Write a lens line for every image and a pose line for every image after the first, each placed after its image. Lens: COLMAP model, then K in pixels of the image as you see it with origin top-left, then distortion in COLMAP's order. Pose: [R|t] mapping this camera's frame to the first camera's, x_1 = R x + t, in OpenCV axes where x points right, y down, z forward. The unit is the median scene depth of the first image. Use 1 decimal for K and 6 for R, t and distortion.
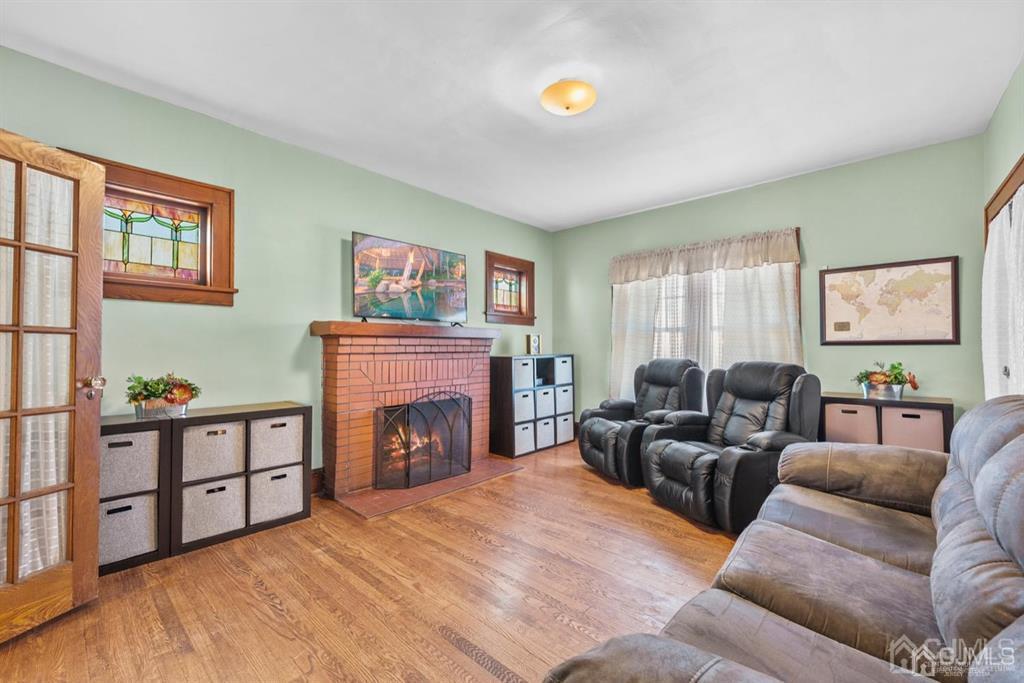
lens RADIAL K [[422.0, 0, 514.4], [0, 422.0, 341.8], [0, 0, 1]] dist [-0.001813, -0.000046]
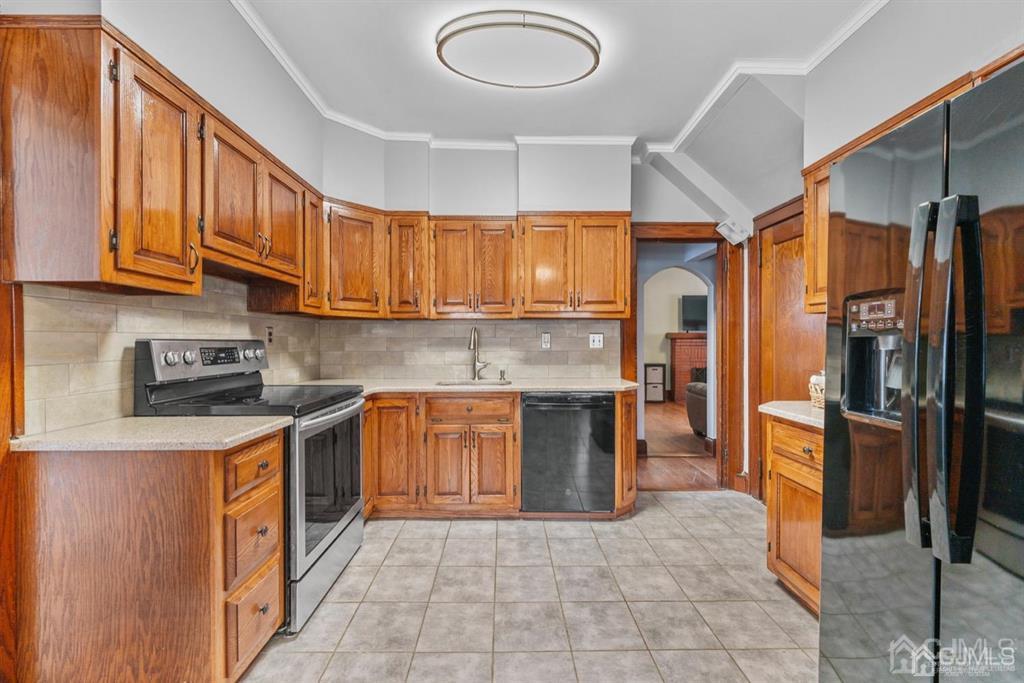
lens RADIAL K [[422.0, 0, 512.5], [0, 422.0, 341.3], [0, 0, 1]] dist [-0.001813, -0.000046]
pose [[0.672757, 0.002339, -0.739860, 0.363737], [0.009686, 0.999881, 0.011969, -0.016737], [0.739800, -0.015219, 0.672654, -0.655089]]
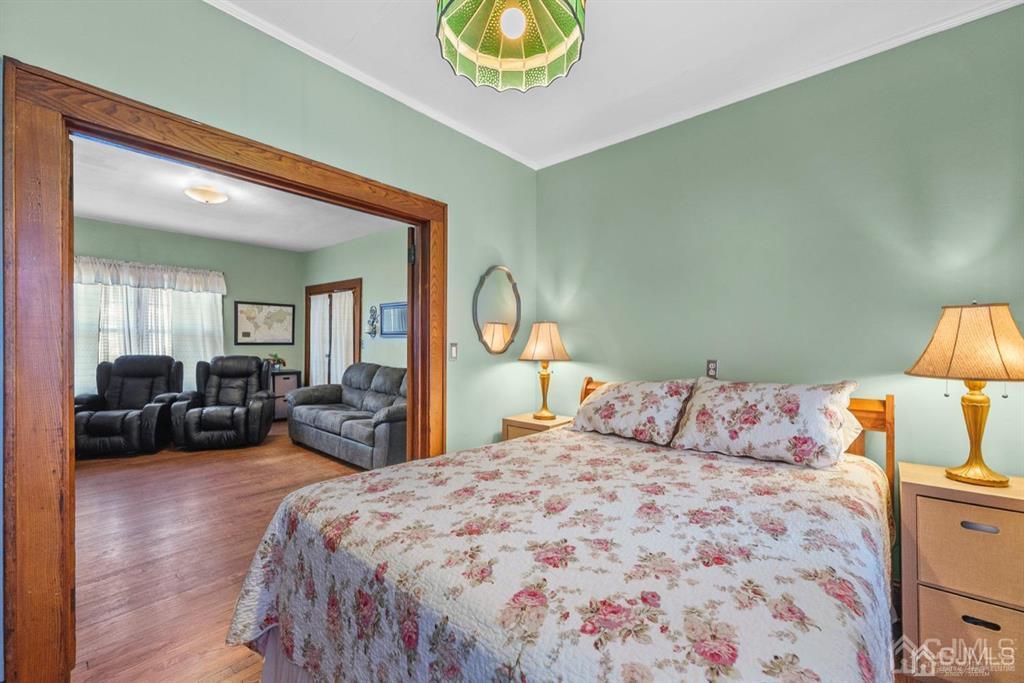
lens RADIAL K [[422.0, 0, 508.4], [0, 422.0, 343.1], [0, 0, 1]] dist [-0.001813, -0.000046]
pose [[-0.024472, 0.002128, 0.999698, -1.169636], [-0.010725, 0.999940, -0.002391, -0.008586], [-0.999643, -0.010780, -0.024447, -0.070268]]
